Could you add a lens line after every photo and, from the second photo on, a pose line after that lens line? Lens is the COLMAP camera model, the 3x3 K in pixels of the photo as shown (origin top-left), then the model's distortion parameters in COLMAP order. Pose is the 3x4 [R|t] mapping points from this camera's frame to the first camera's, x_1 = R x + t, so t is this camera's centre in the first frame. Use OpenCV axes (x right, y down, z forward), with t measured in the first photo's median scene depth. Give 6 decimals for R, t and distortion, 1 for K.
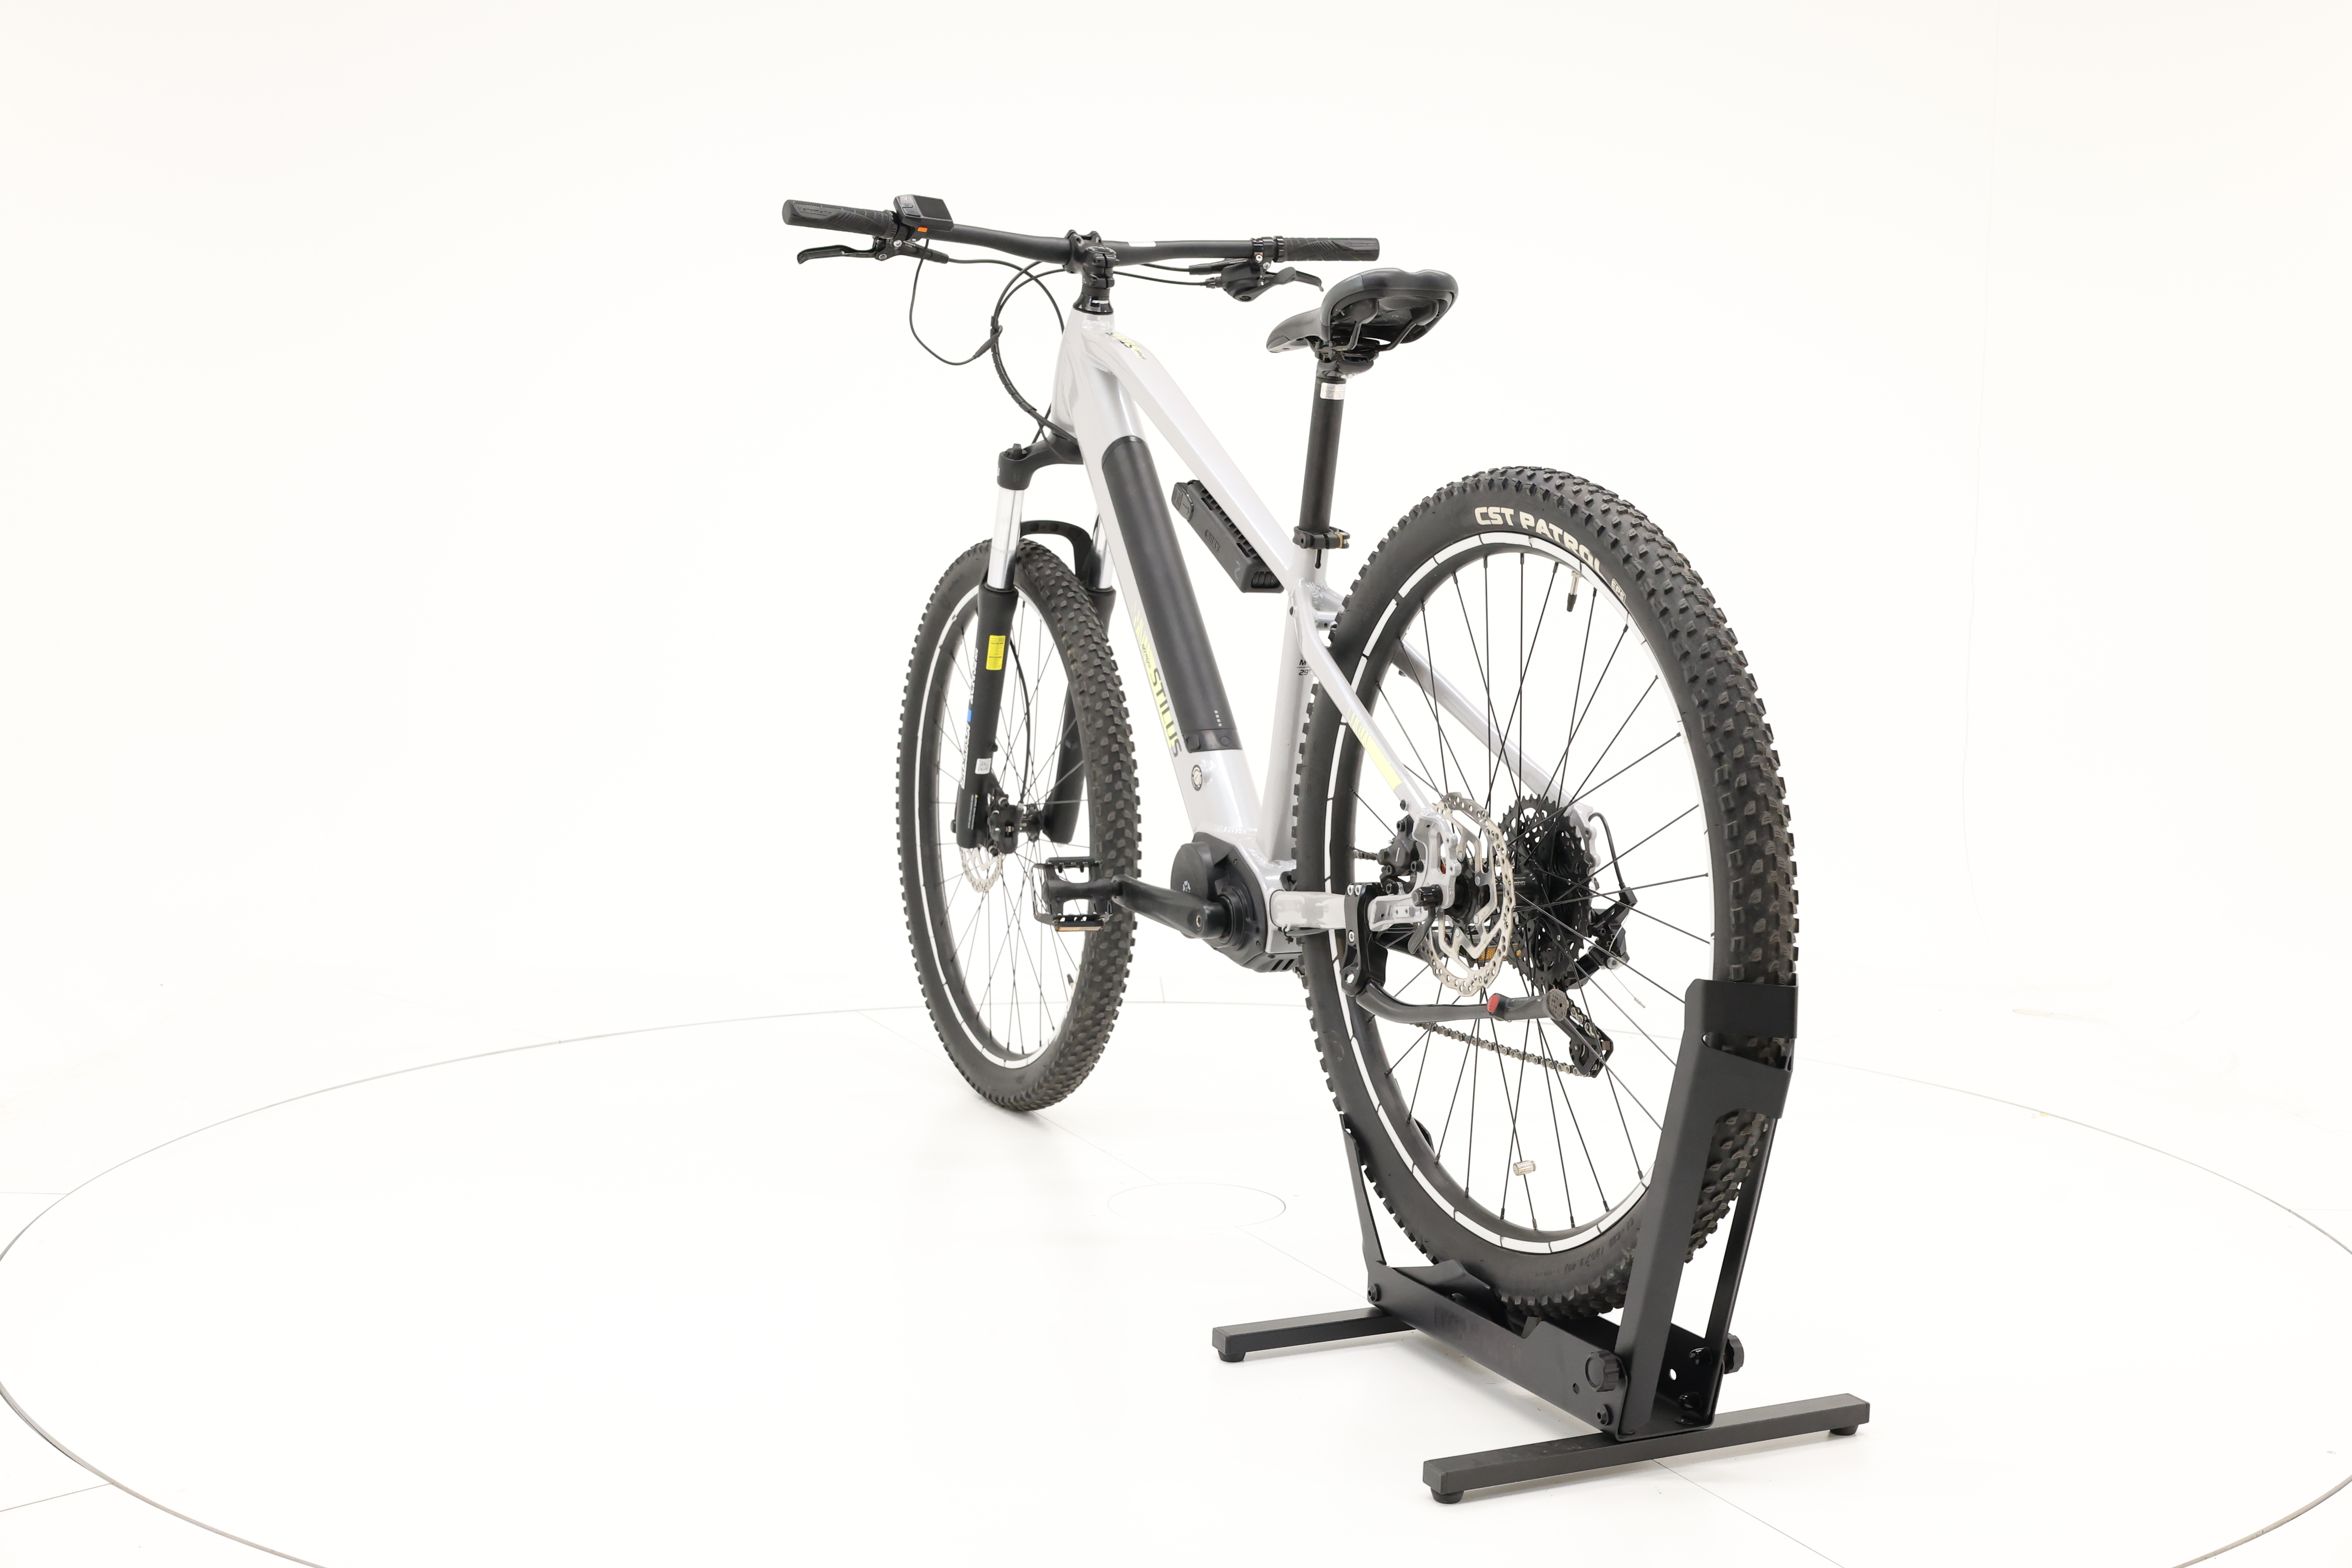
lens RADIAL K [[2638.0, 0, 1175.3], [0, 2638.0, 785.9], [0, 0, 1]] dist [-0.001255, 0.000000]
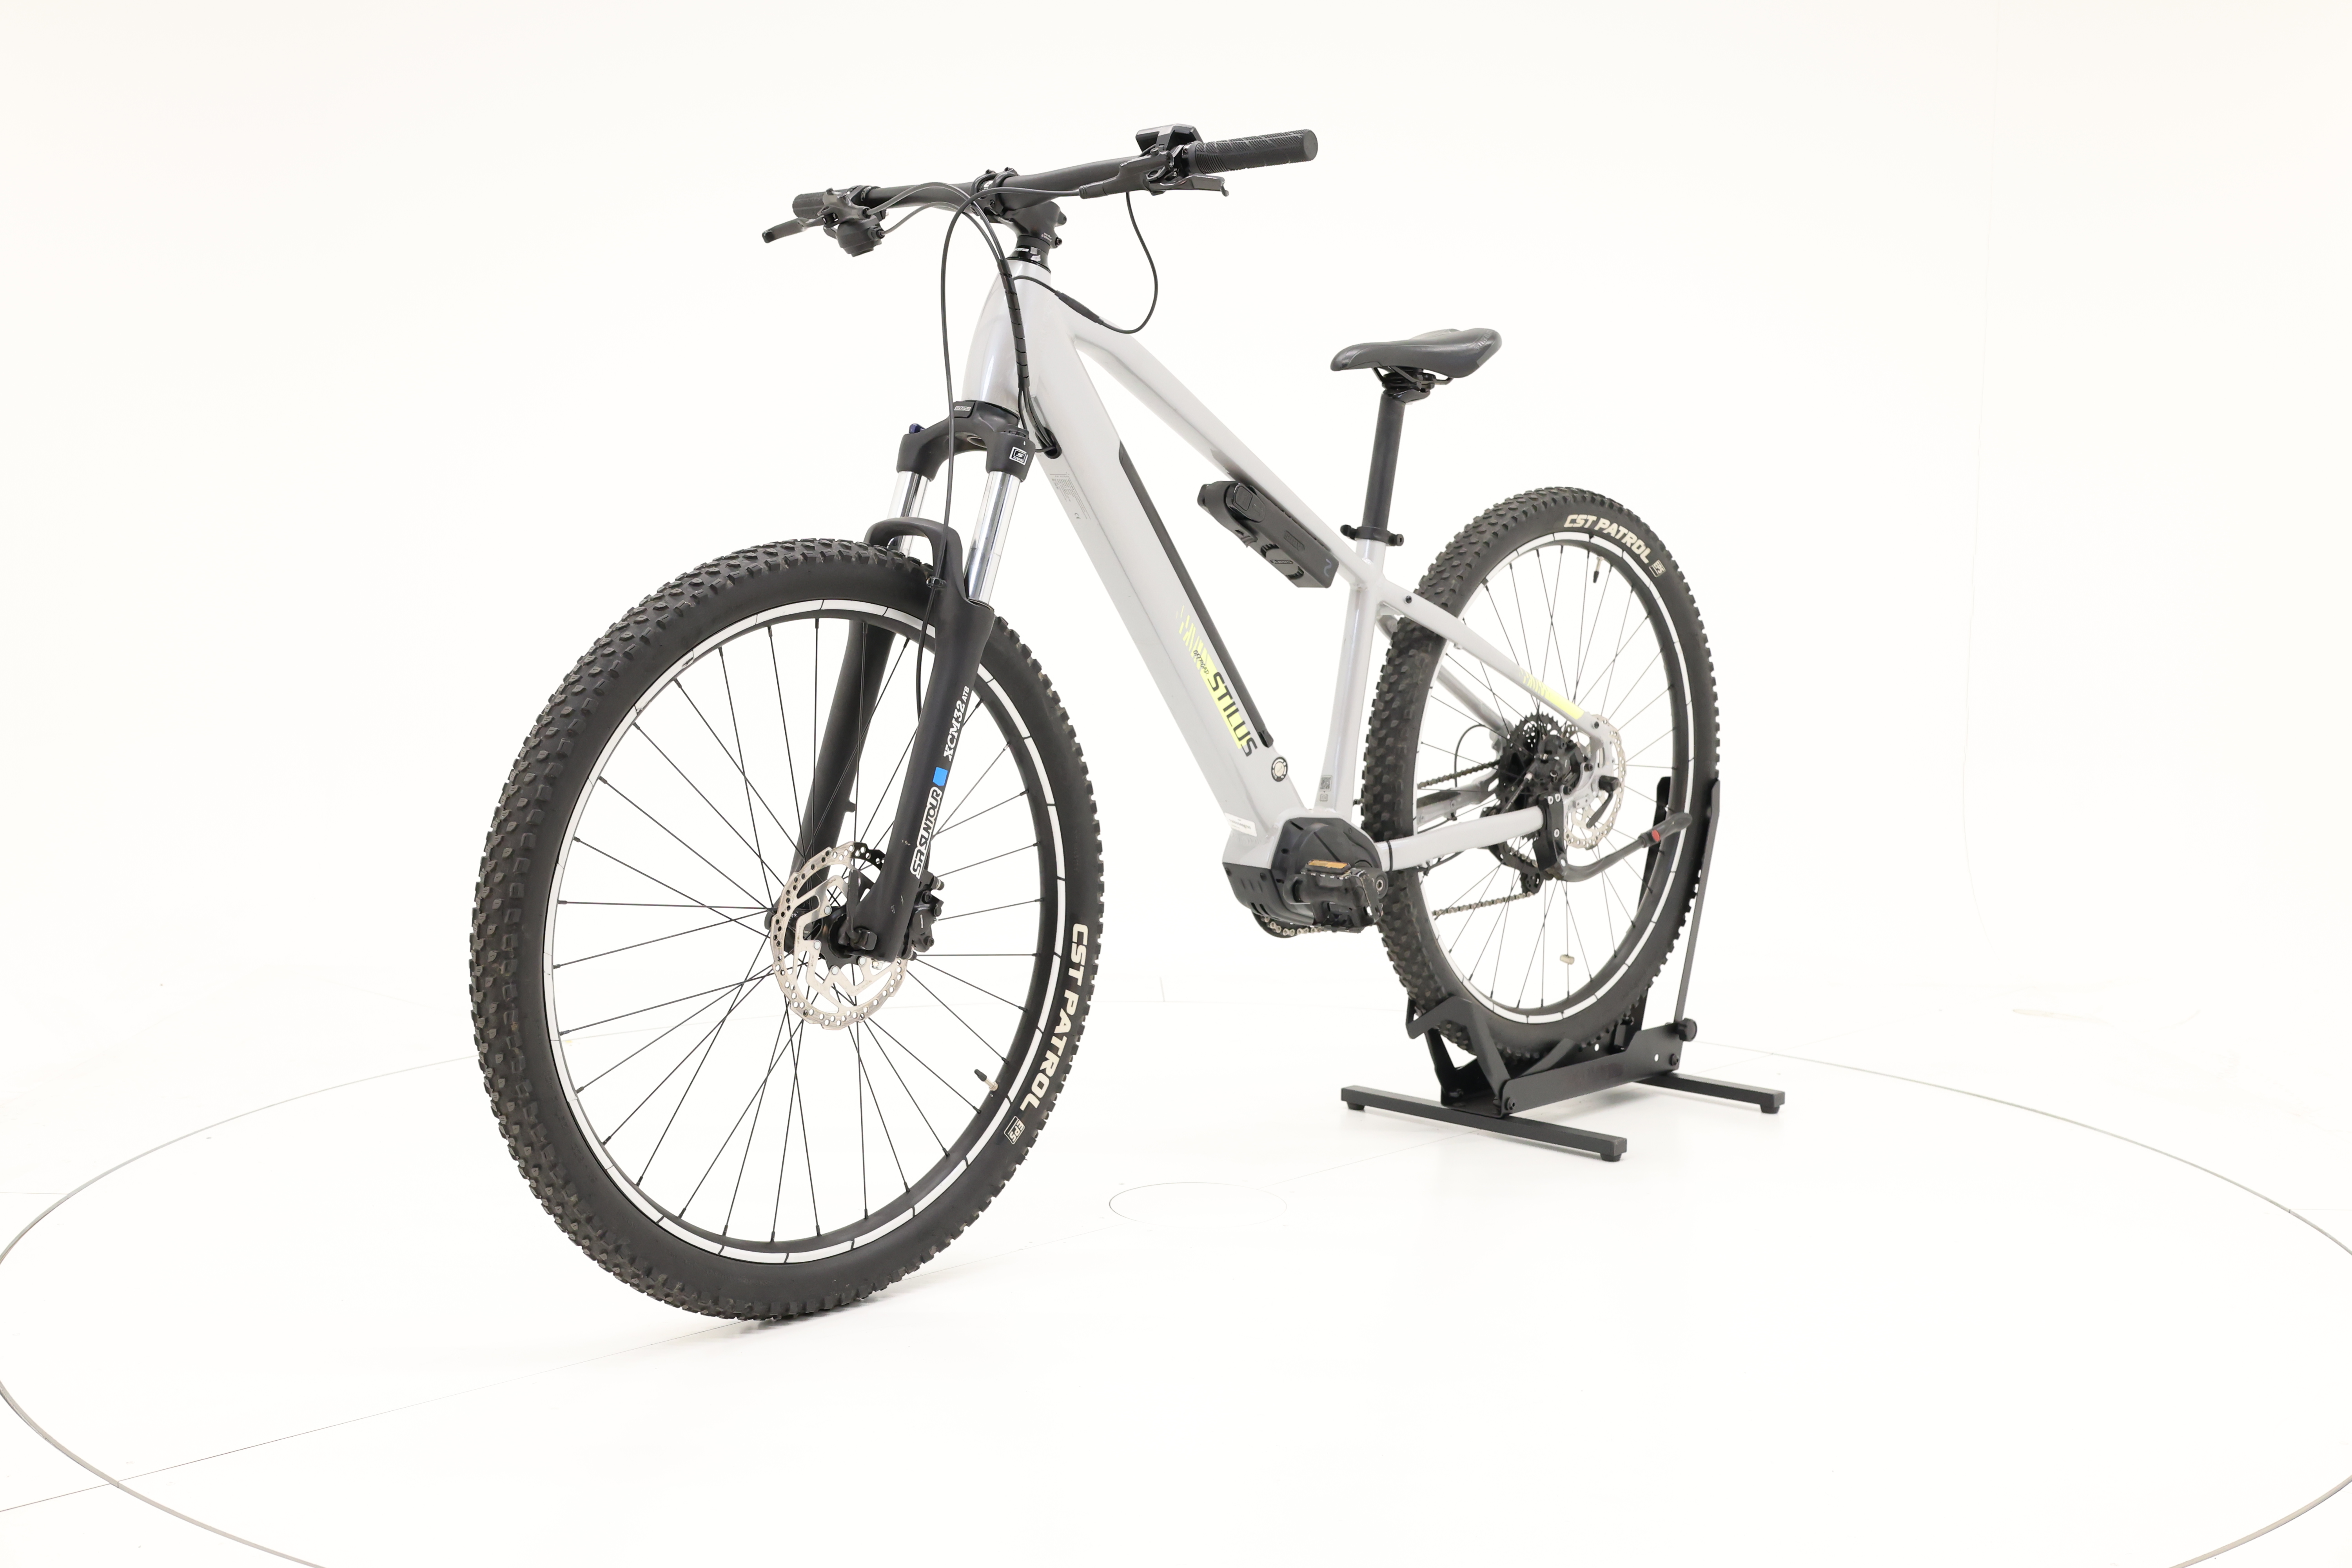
lens RADIAL K [[2638.0, 0, 1177.5], [0, 2638.0, 789.9], [0, 0, 1]] dist [-0.001255, 0.000000]
pose [[-0.377386, -0.111621, 0.919304, -0.919907], [0.071965, 0.986172, 0.149283, -0.150913], [-0.923255, 0.122495, -0.364135, 1.396731]]
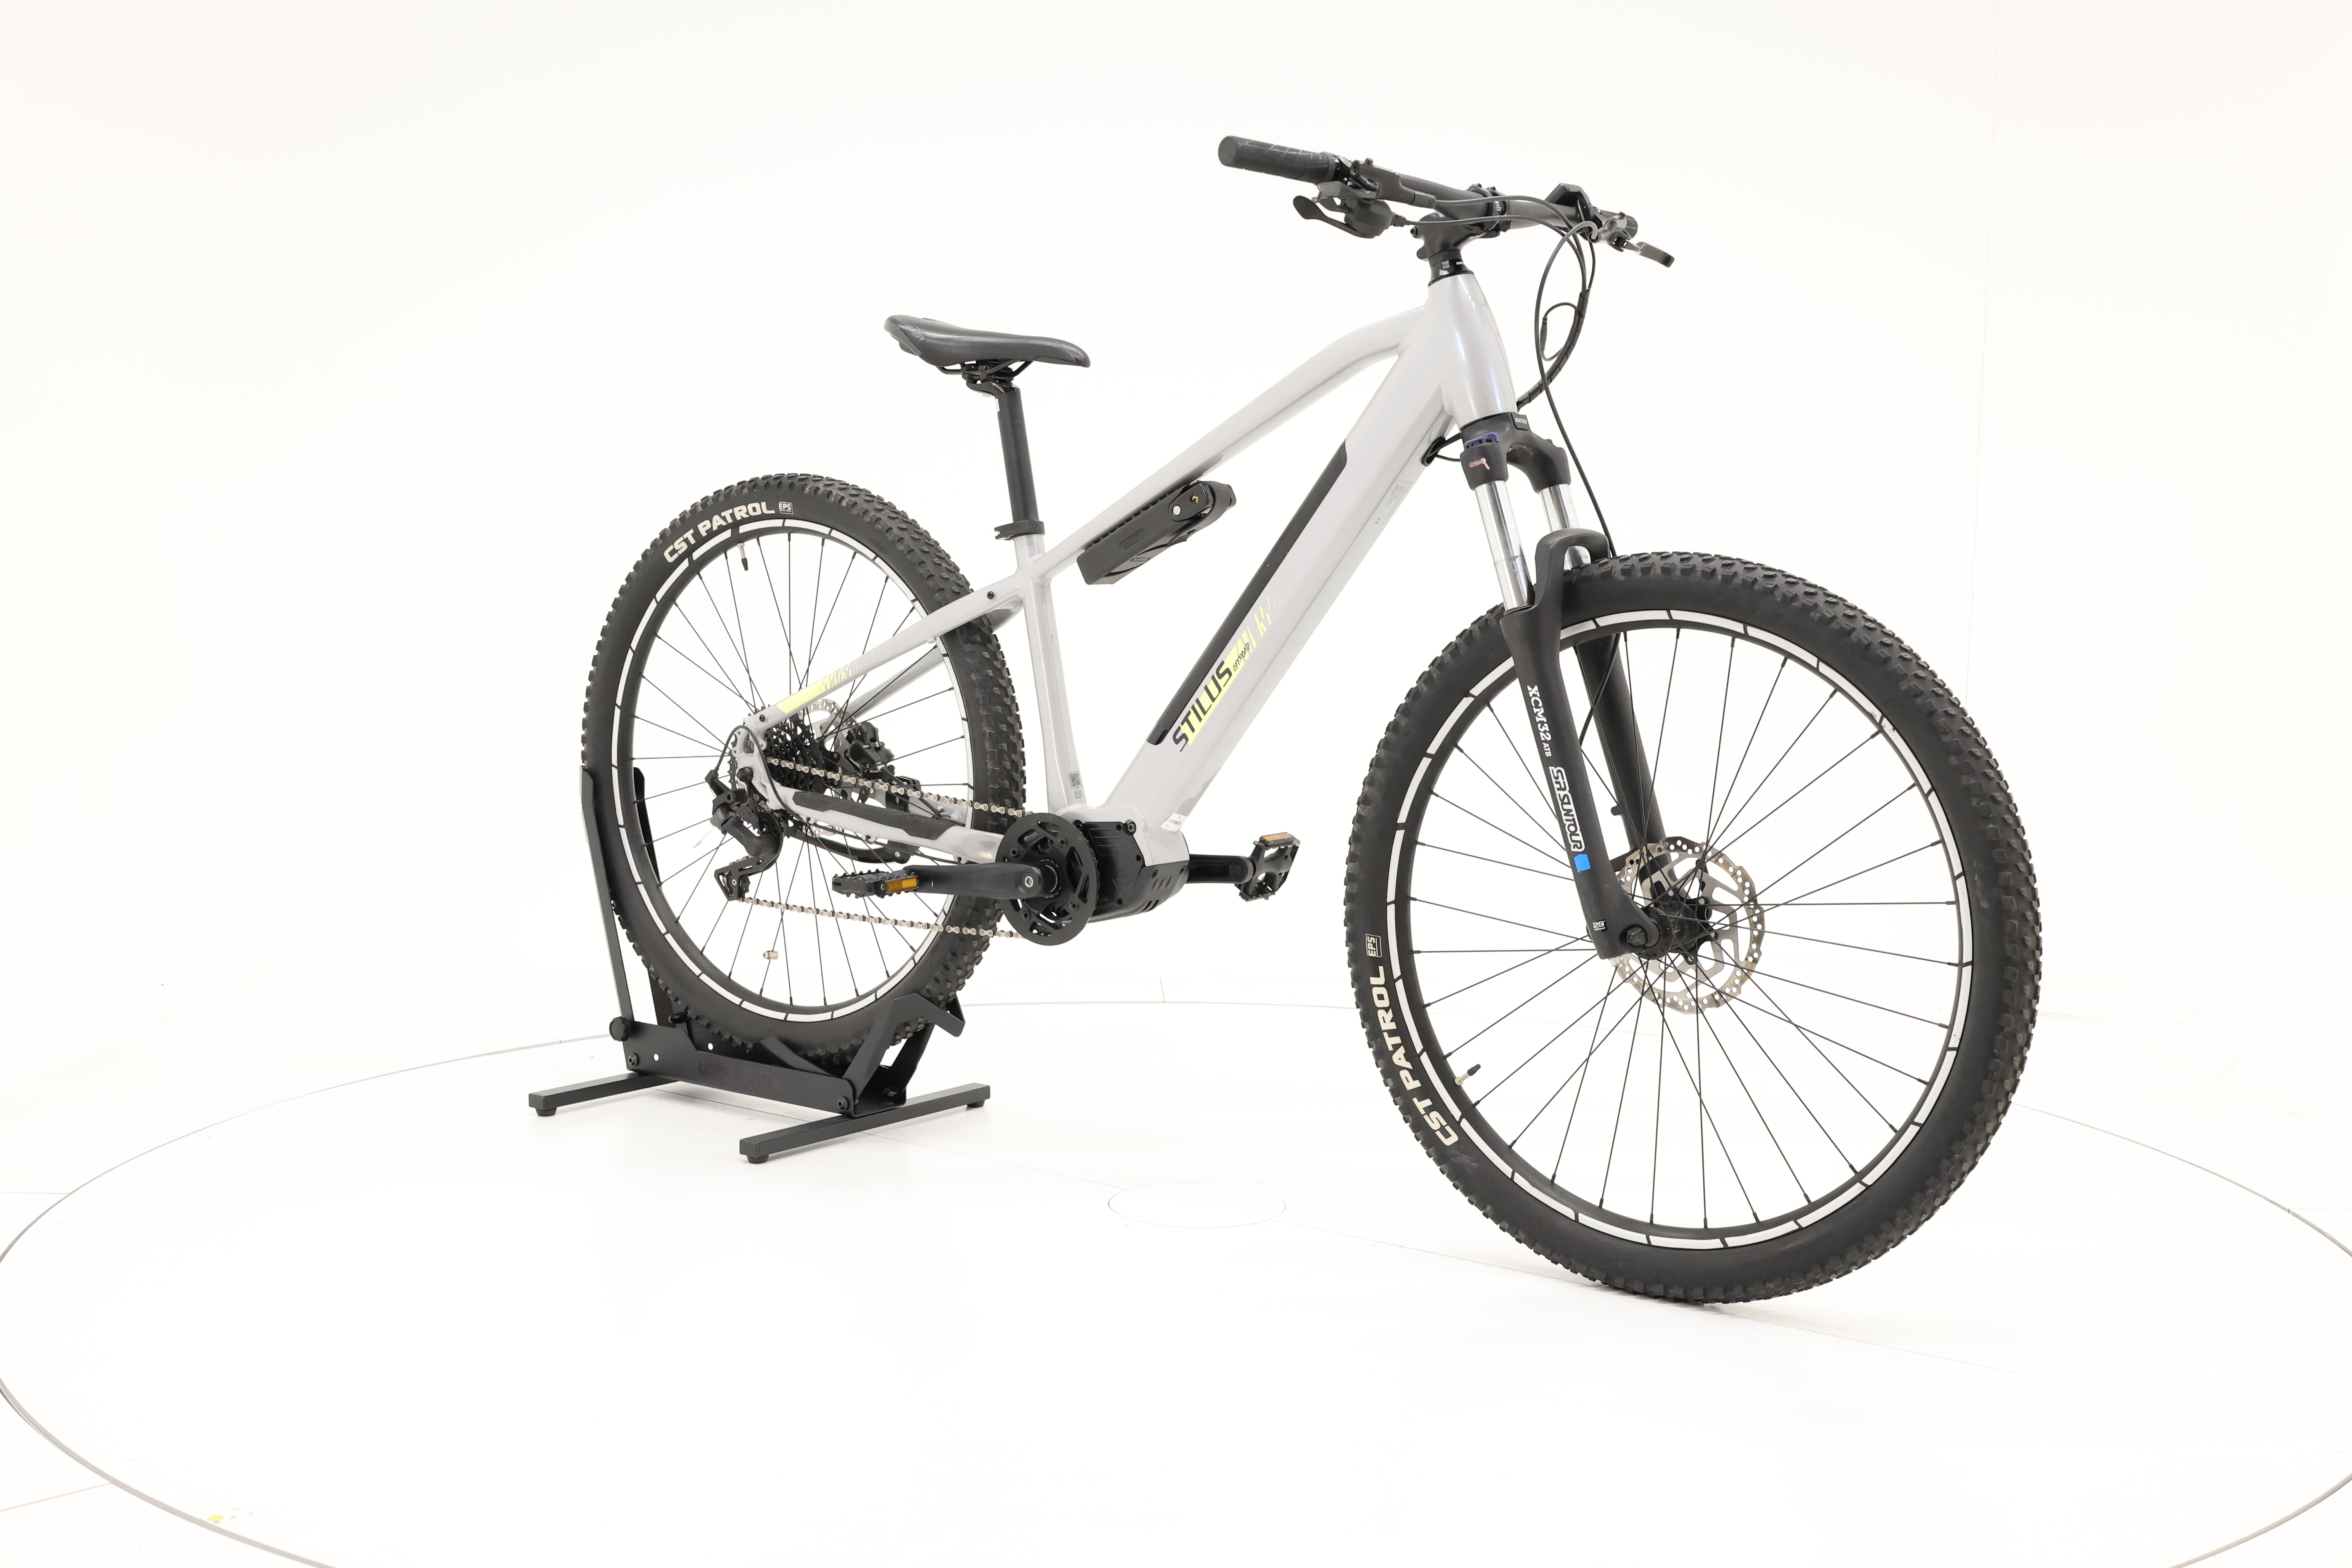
lens RADIAL K [[2638.0, 0, 1177.9], [0, 2638.0, 780.3], [0, 0, 1]] dist [-0.001255, 0.000000]
pose [[-0.881224, 0.017754, -0.472365, 0.499856], [-0.075280, 0.981270, 0.177320, -0.181428], [0.466665, 0.191818, -0.863382, 1.889004]]
